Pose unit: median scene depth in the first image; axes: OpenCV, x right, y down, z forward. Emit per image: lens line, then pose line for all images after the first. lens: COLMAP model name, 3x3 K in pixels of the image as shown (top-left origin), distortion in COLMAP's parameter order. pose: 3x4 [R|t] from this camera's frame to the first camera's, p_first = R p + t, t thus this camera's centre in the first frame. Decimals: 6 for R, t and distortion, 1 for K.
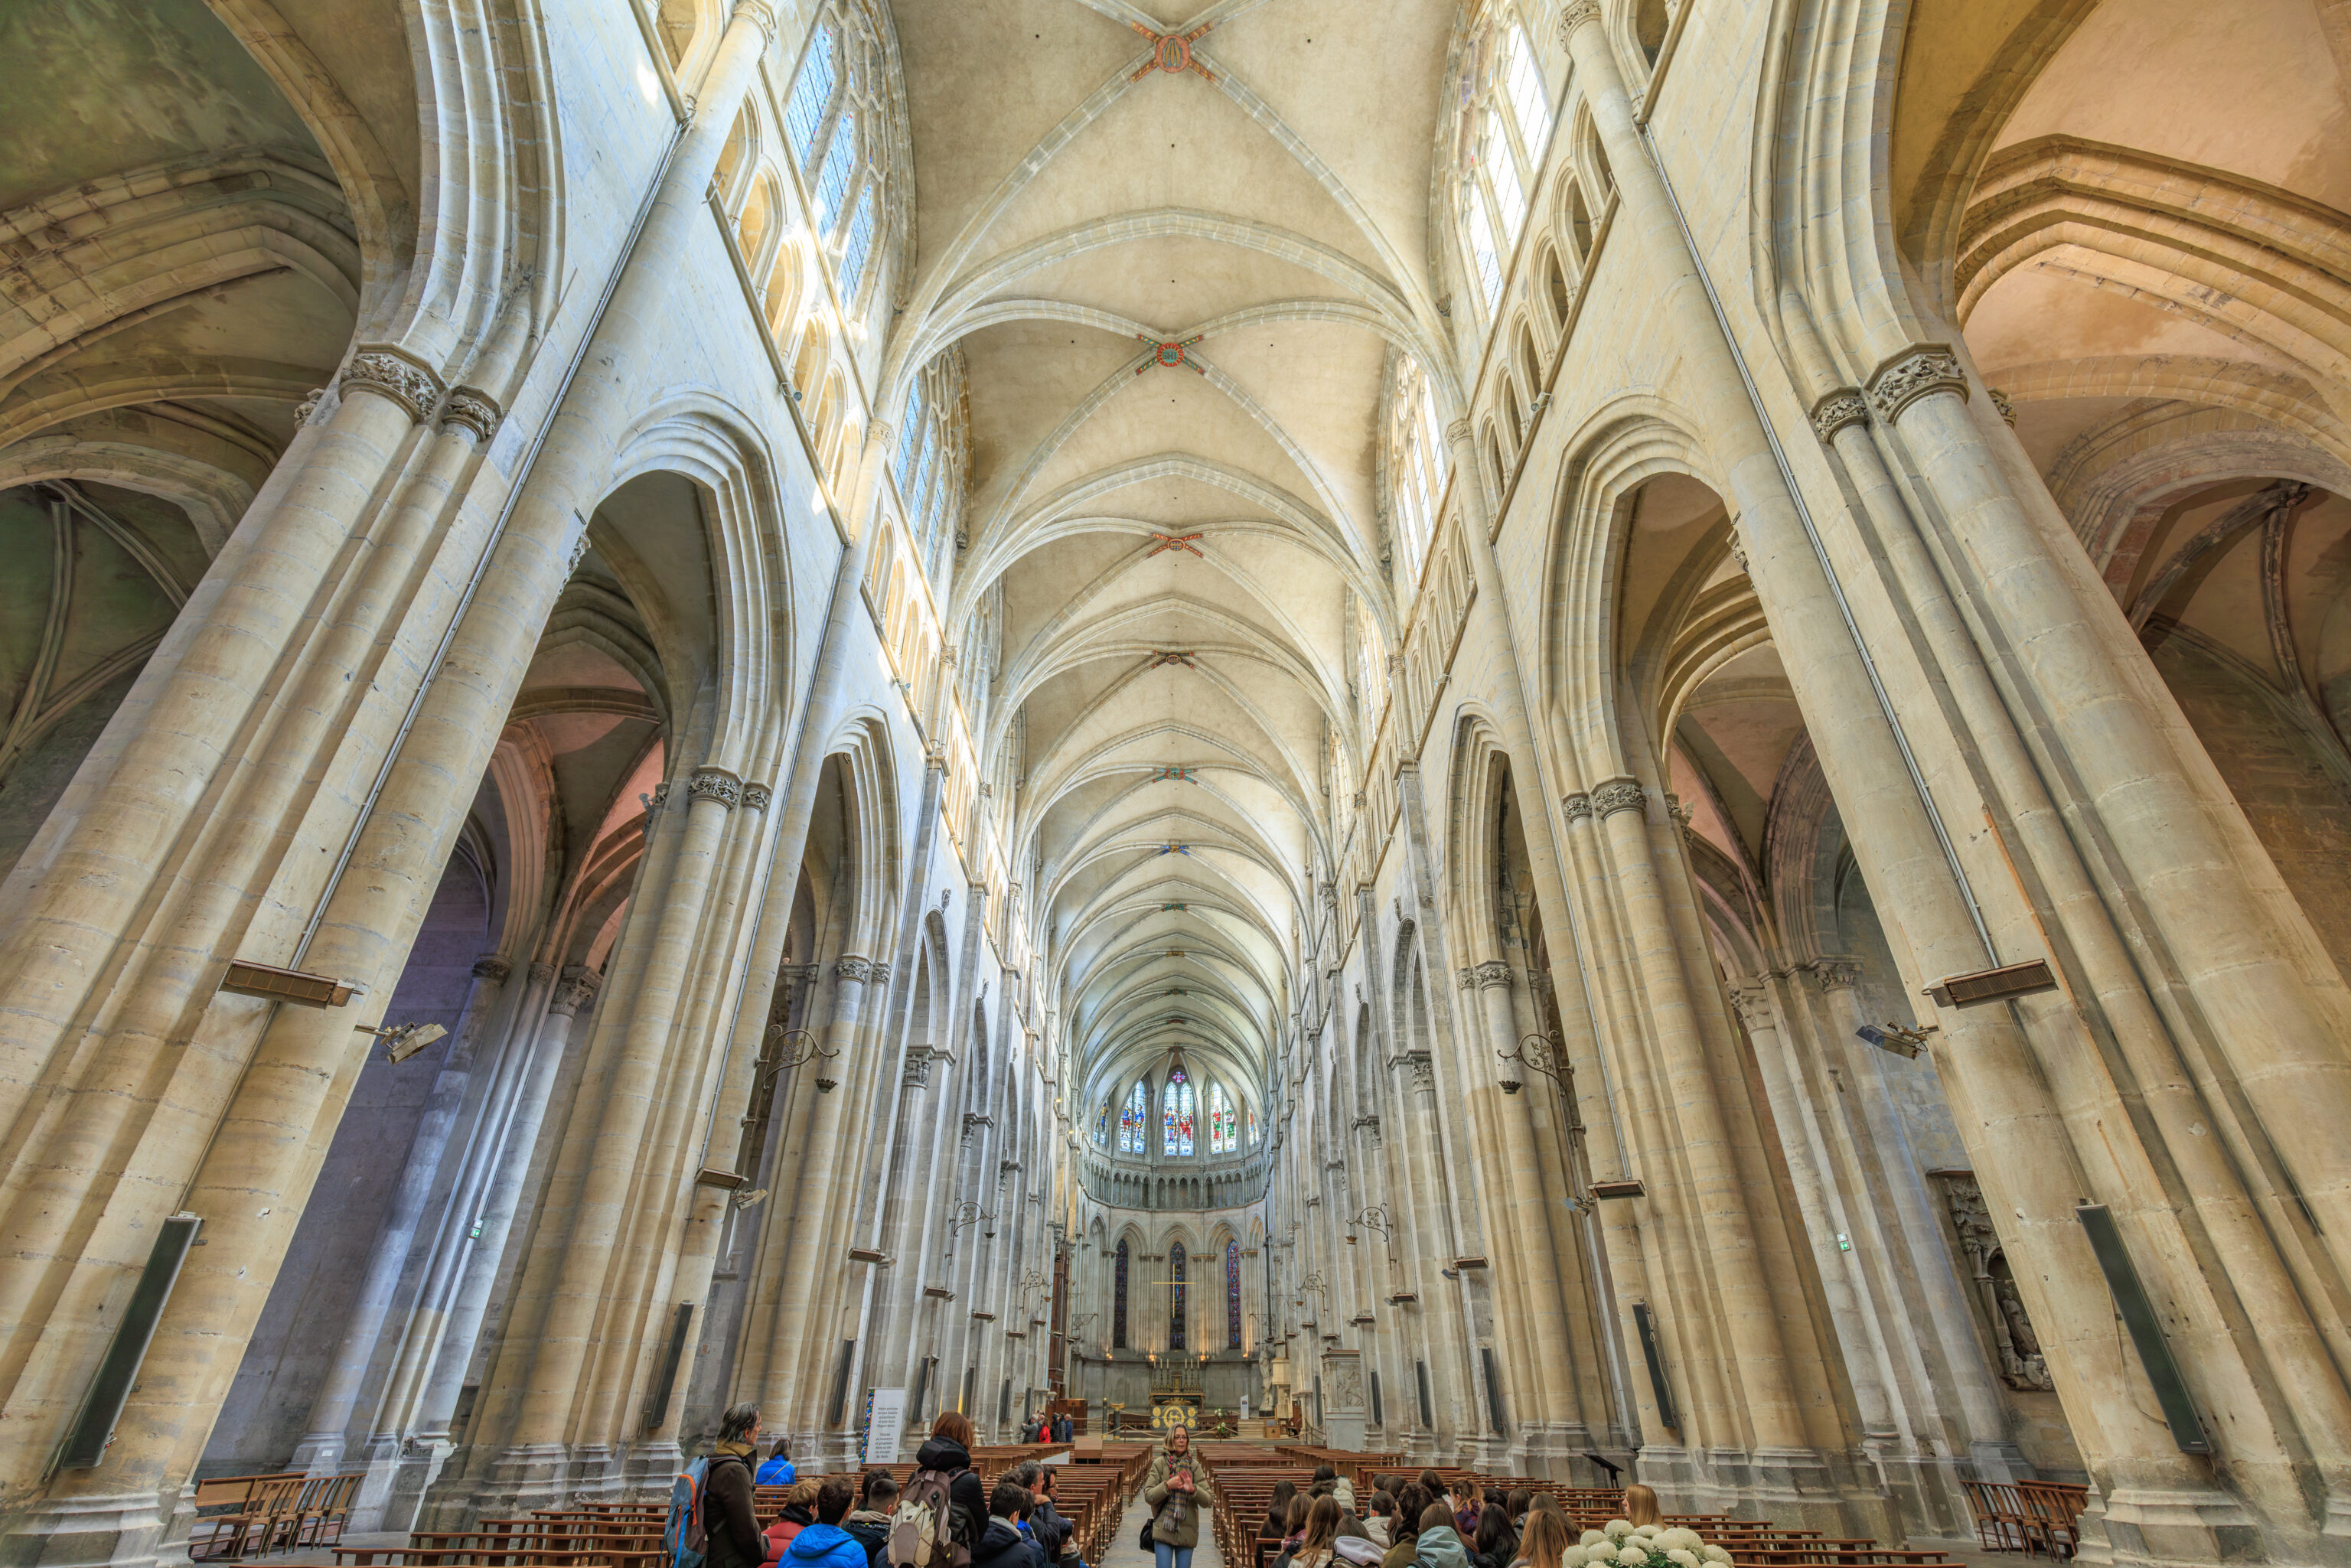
lens RADIAL K [[1059.7, 0, 1173.6], [0, 1059.7, 769.5], [0, 0, 1]] dist [0.007867, -0.001803]
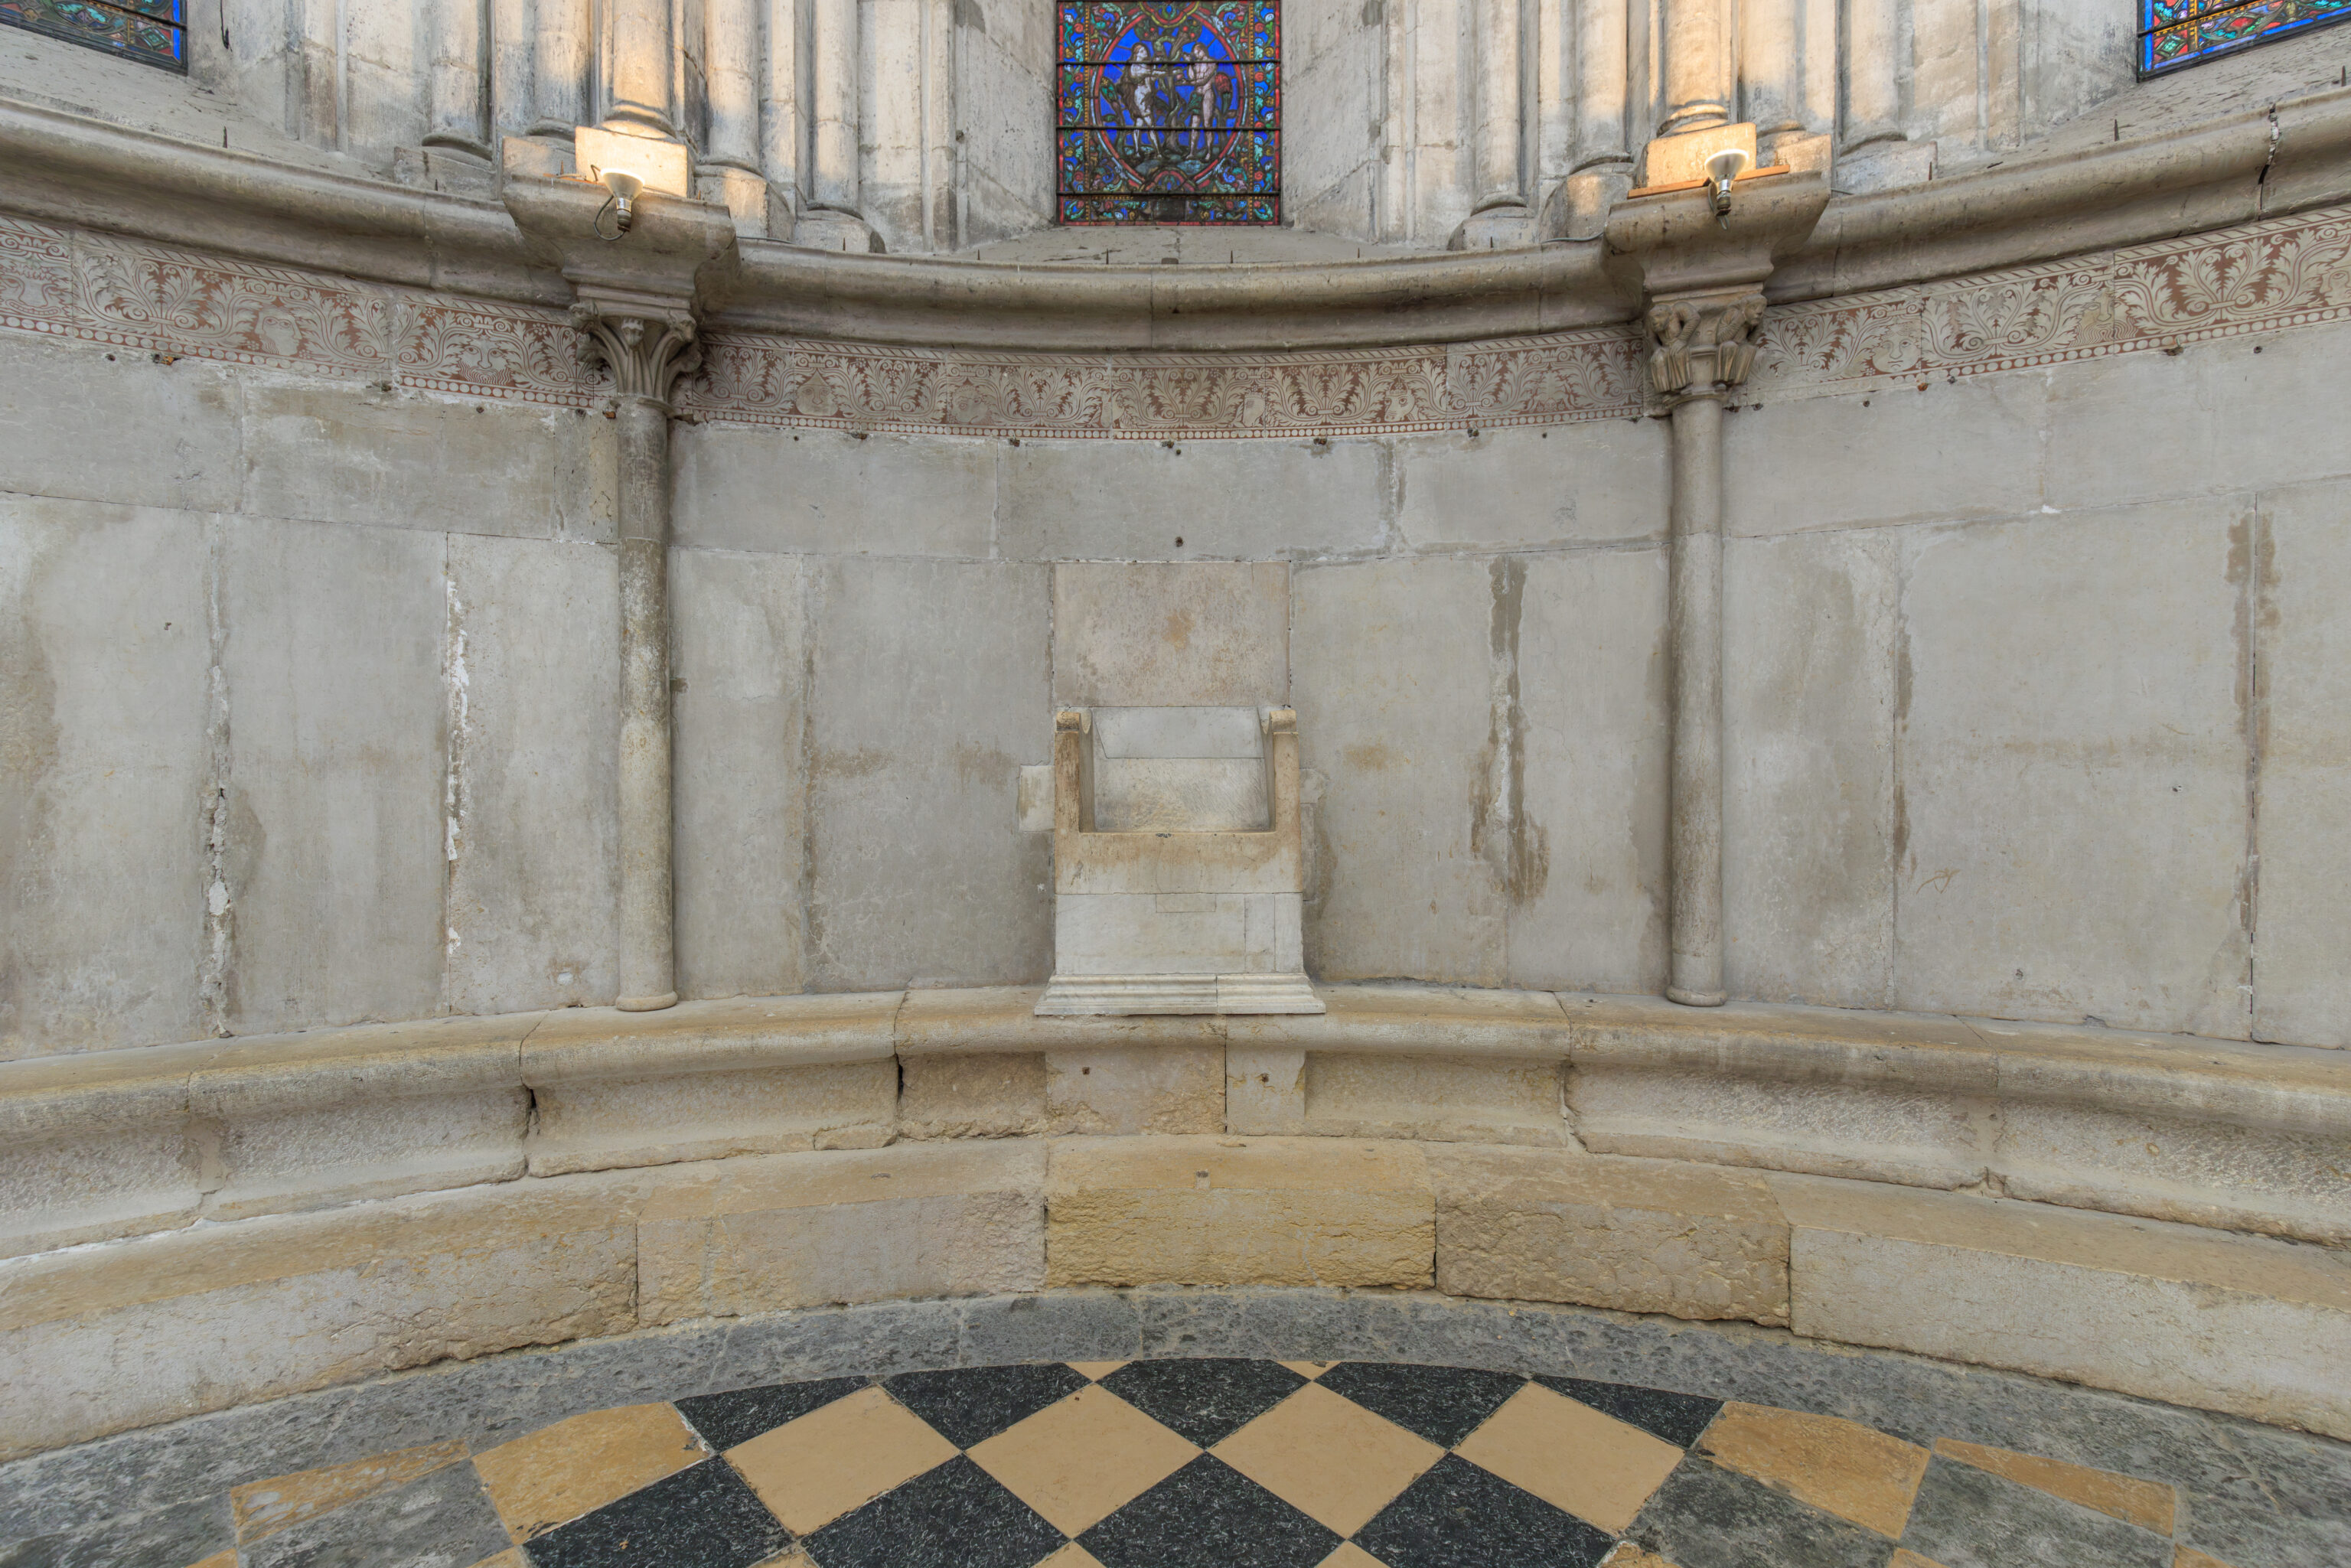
lens RADIAL K [[1059.7, 0, 1163.3], [0, 1059.7, 760.1], [0, 0, 1]] dist [0.007867, -0.001803]
pose [[0.999988, -0.000957, 0.004724, 0.006626], [-0.001617, 0.856696, 0.515819, 1.134125], [-0.004541, -0.515821, 0.856684, 1.939891]]
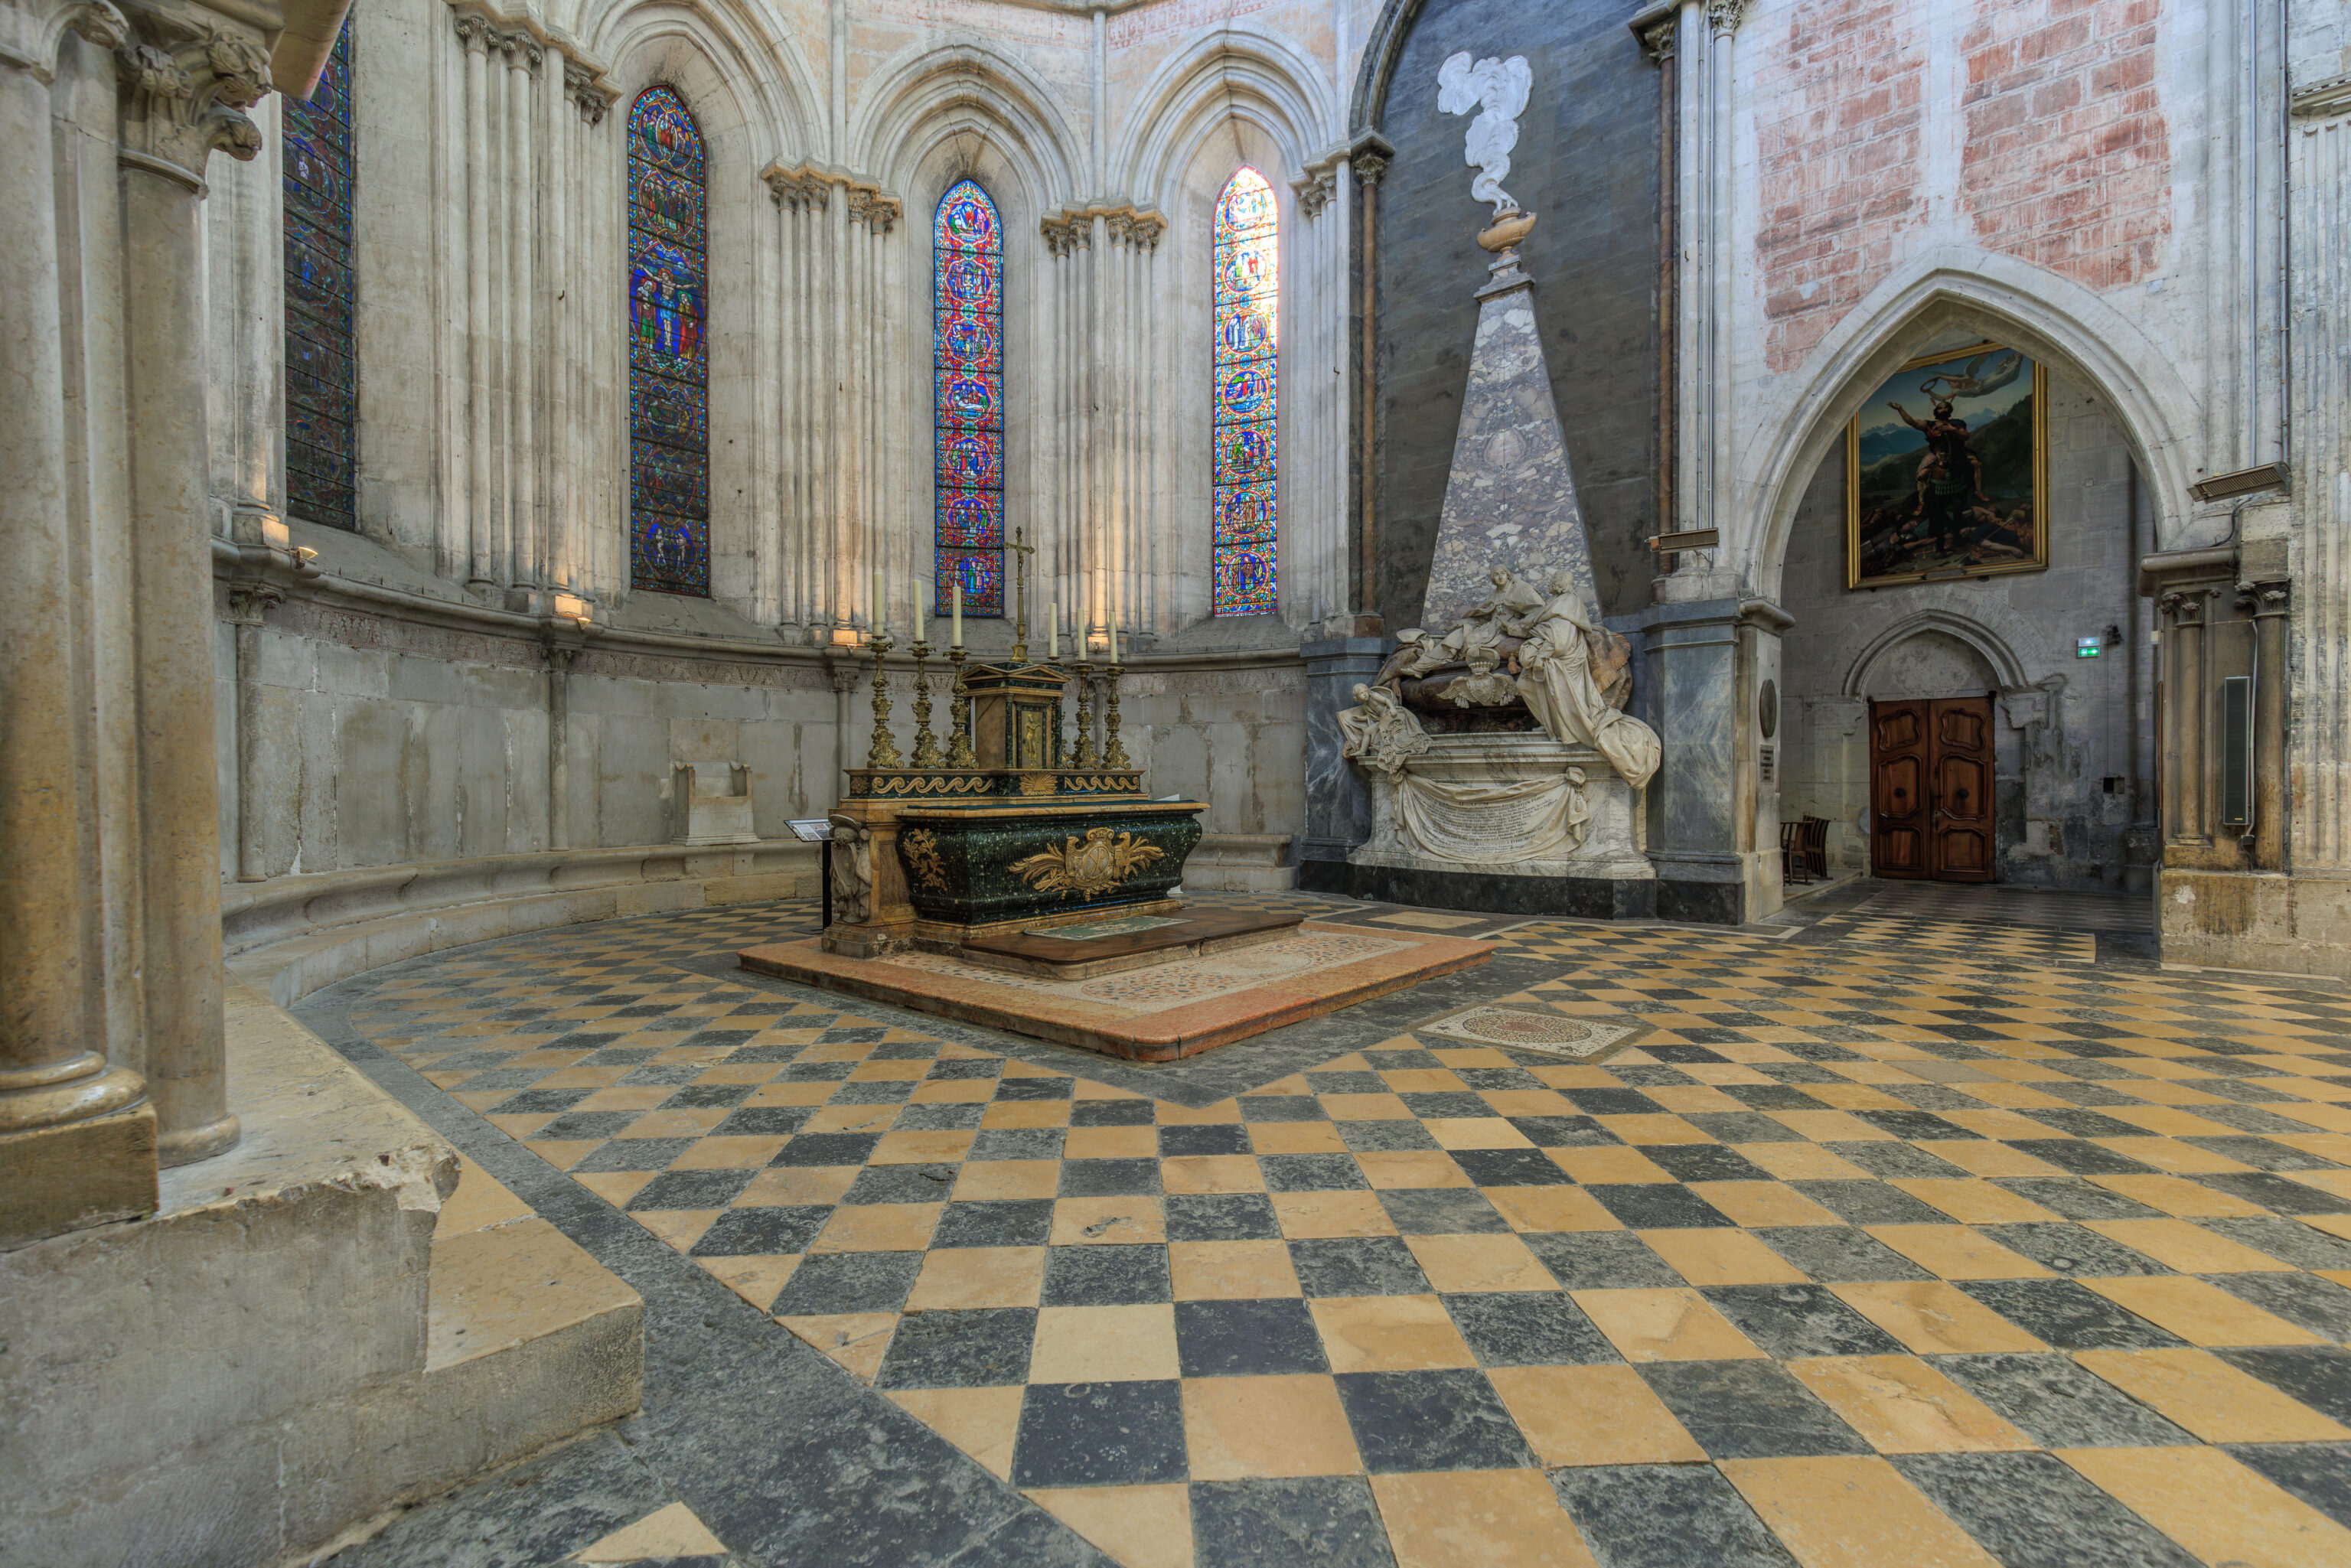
lens RADIAL K [[1059.7, 0, 1182.9], [0, 1059.7, 791.6], [0, 0, 1]] dist [0.007867, -0.001803]
pose [[0.646803, -0.007977, 0.762615, -0.176133], [-0.394504, 0.852272, 0.343509, 0.993280], [-0.652696, -0.523038, 0.548105, 1.705048]]
